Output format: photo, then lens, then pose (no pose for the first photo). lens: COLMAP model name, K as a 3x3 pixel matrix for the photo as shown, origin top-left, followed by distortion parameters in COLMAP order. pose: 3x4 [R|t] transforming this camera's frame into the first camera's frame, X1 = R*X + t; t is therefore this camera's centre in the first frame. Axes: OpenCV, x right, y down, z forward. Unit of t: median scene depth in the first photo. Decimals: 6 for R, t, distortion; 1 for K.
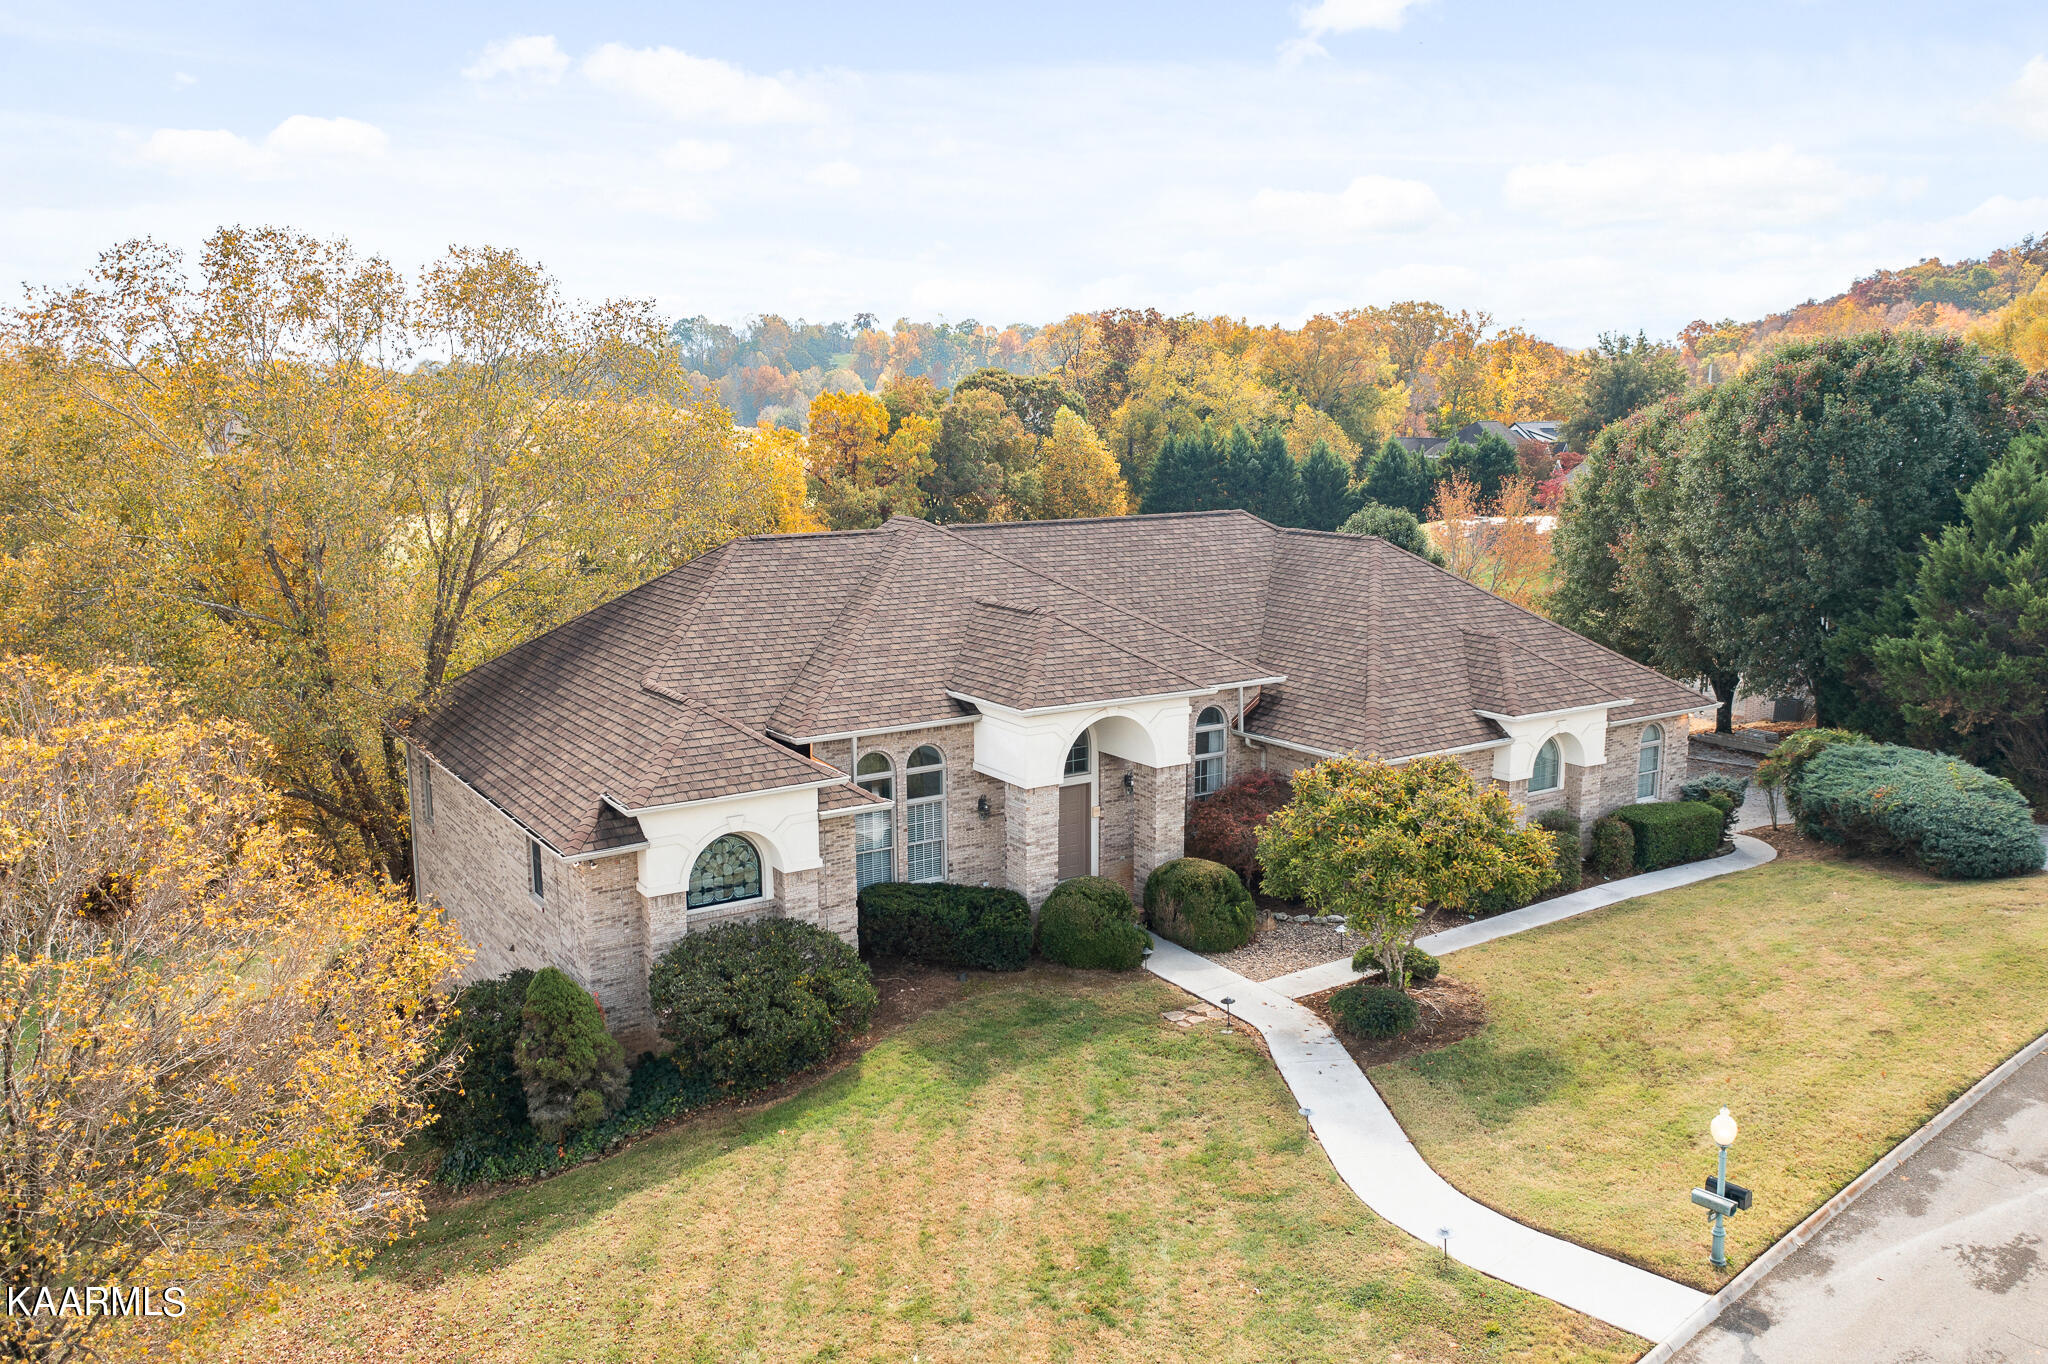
lens RADIAL K [[1610.9, 0, 1018.4], [0, 1610.9, 684.4], [0, 0, 1]] dist [-0.026461, 0.000878]
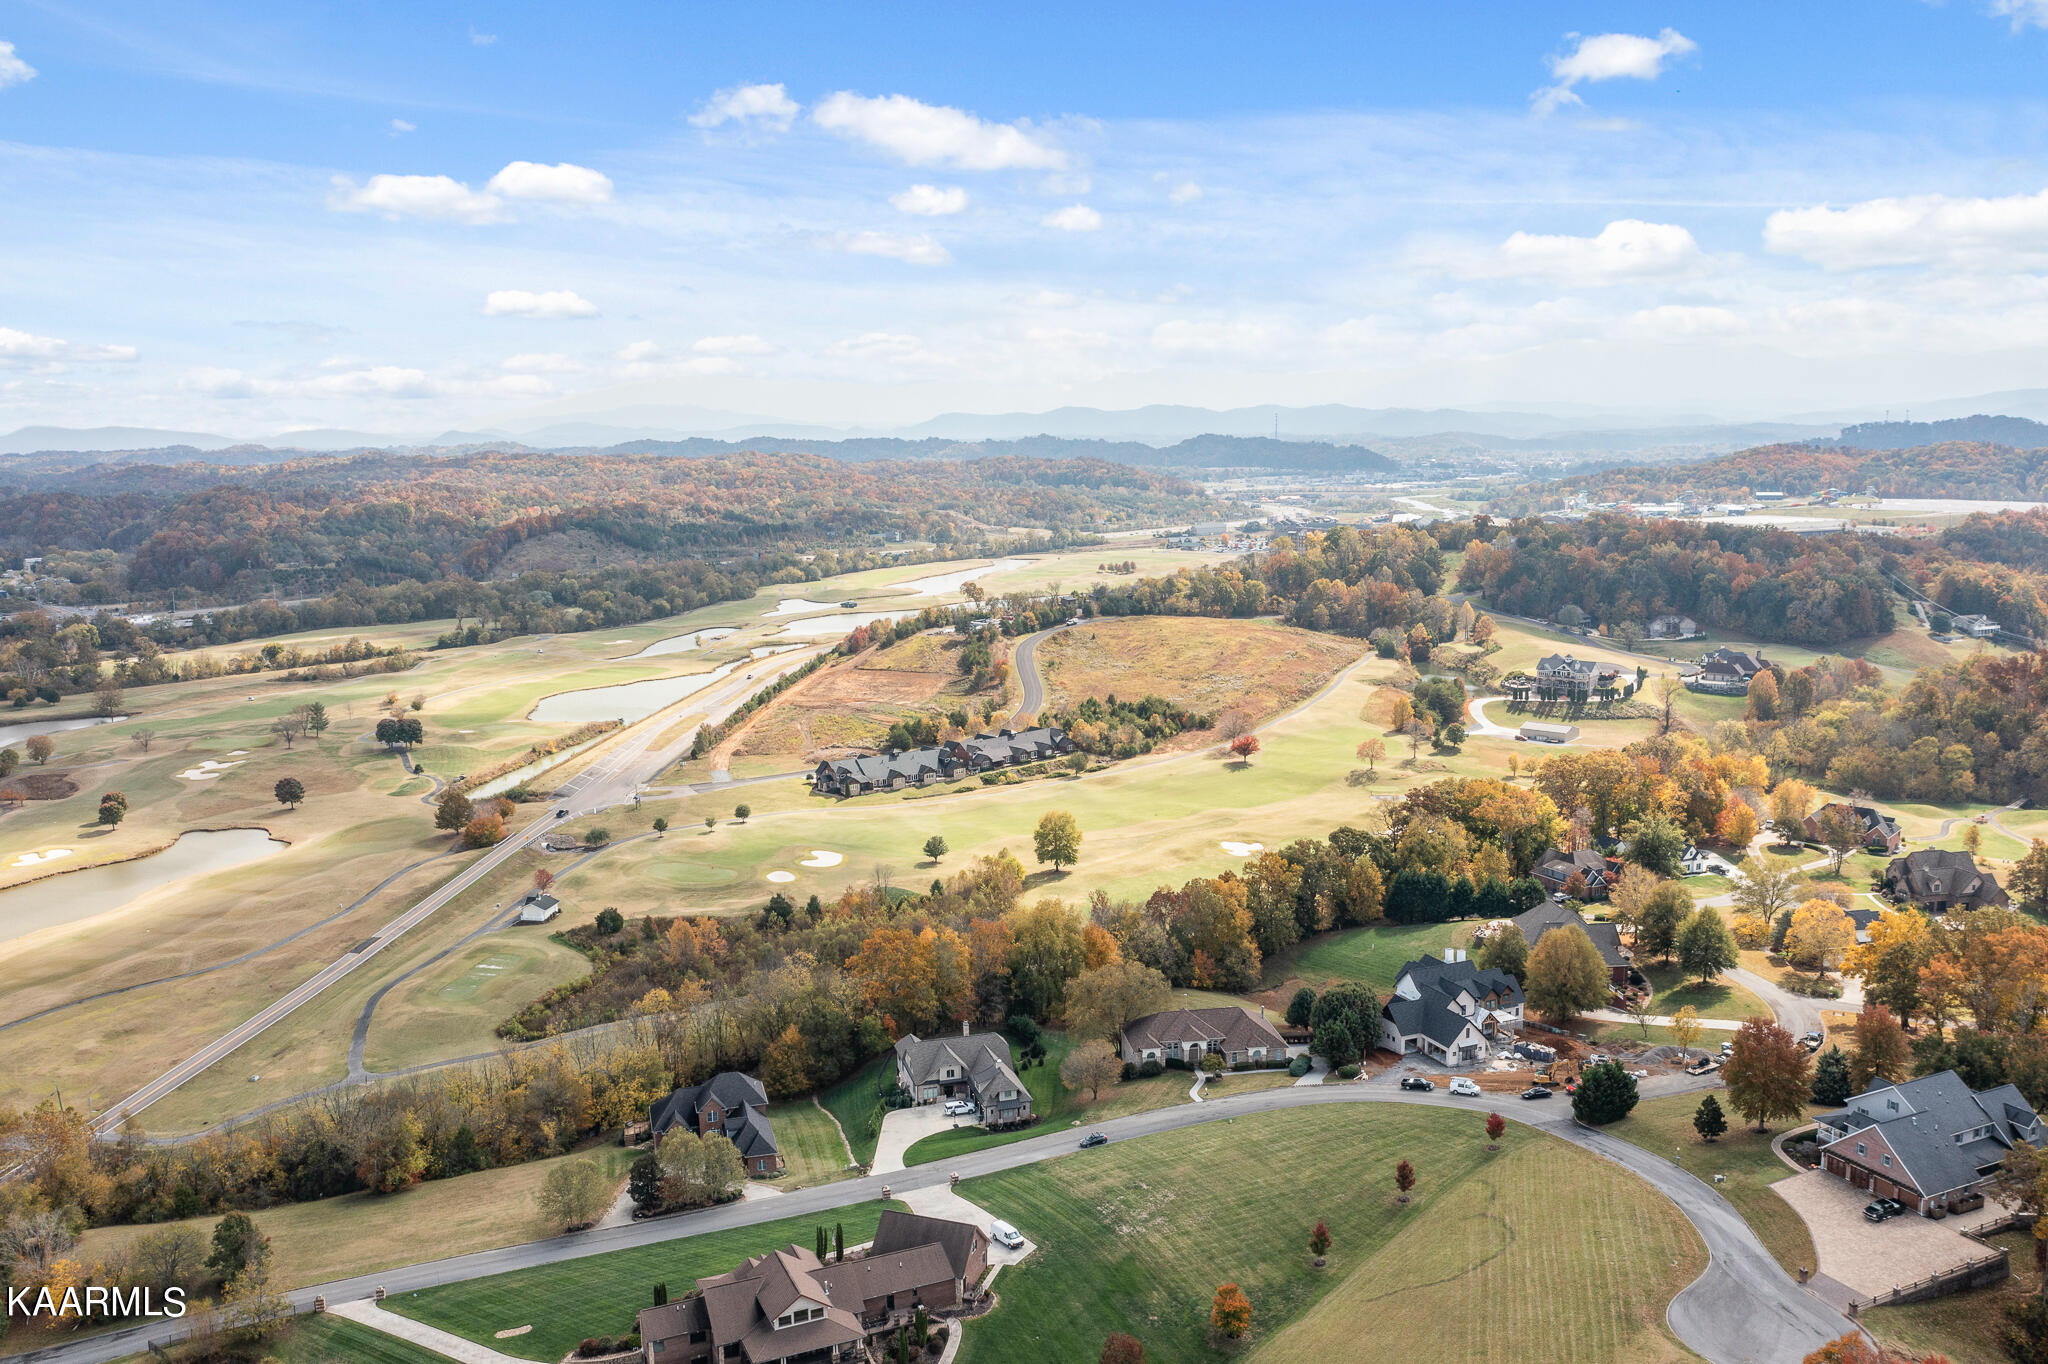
lens RADIAL K [[1625.9, 0, 1016.4], [0, 1625.9, 689.7], [0, 0, 1]] dist [-0.029783, 0.012575]
pose [[0.909980, 0.060555, -0.410206, 2.691522], [-0.065416, 0.997856, 0.002190, -1.867589], [0.409459, 0.024841, 0.911990, -7.572193]]
